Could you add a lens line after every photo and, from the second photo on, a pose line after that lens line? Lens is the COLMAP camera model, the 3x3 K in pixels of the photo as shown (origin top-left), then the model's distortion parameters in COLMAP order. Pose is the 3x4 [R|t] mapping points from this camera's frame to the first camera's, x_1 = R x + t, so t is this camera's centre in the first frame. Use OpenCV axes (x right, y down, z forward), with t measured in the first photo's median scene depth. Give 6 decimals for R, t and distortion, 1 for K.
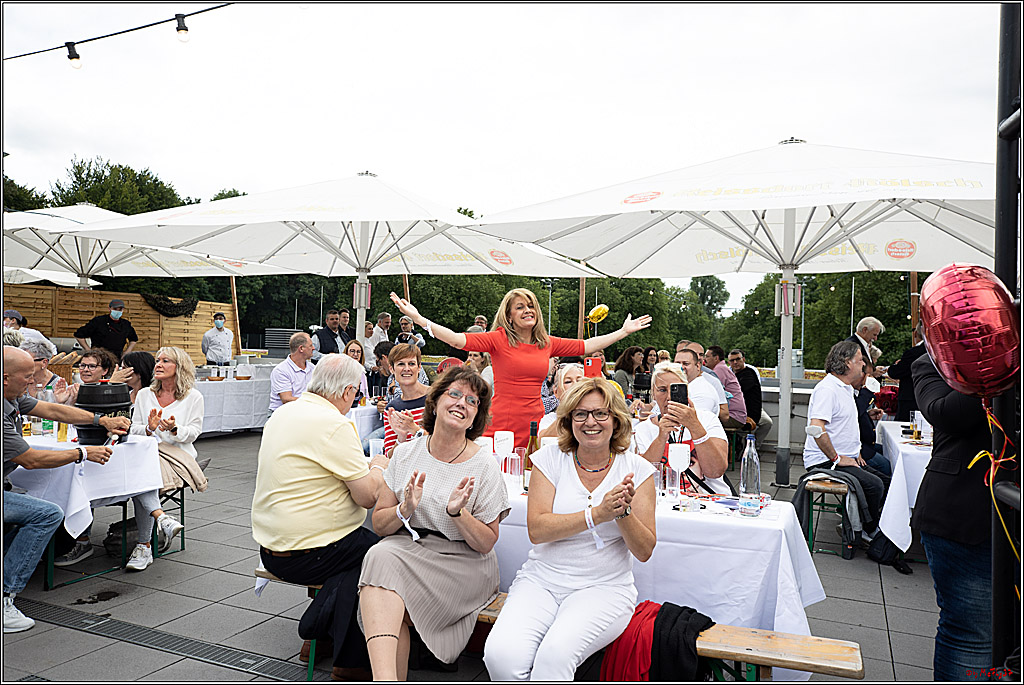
lens RADIAL K [[765.4, 0, 511.1], [0, 765.4, 339.9], [0, 0, 1]] dist [0.033728, 0.004021]
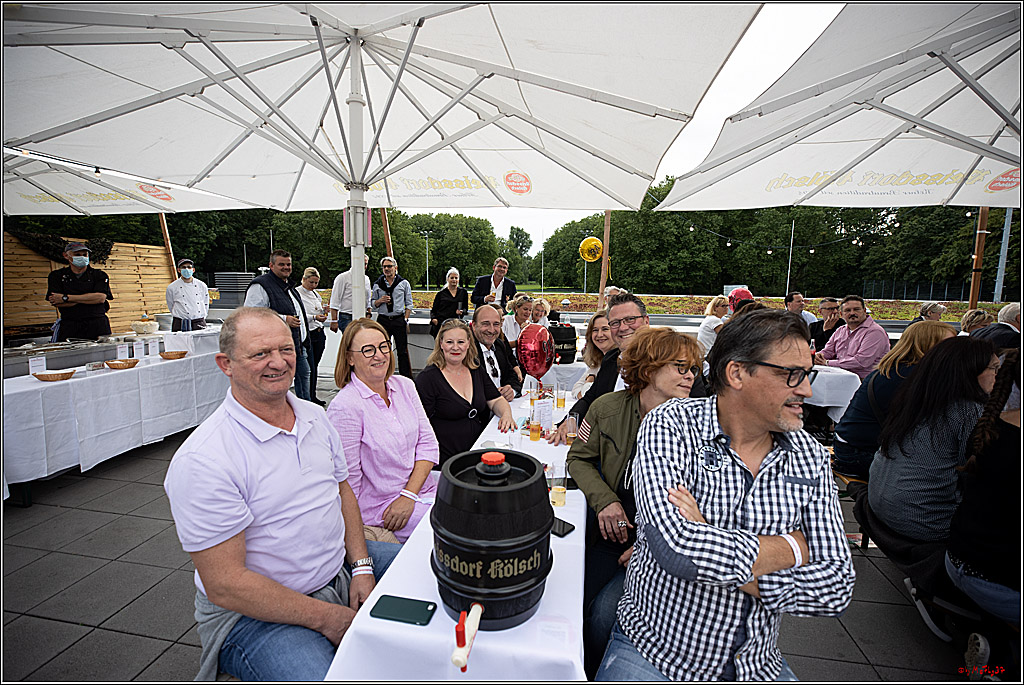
lens RADIAL K [[468.6, 0, 513.2], [0, 468.6, 339.3], [0, 0, 1]] dist [-0.027677, 0.000353]
pose [[0.969812, -0.052204, 0.238202, -0.173895], [0.017359, 0.989118, 0.146099, -0.019611], [-0.243237, -0.137554, 0.960164, 0.601530]]
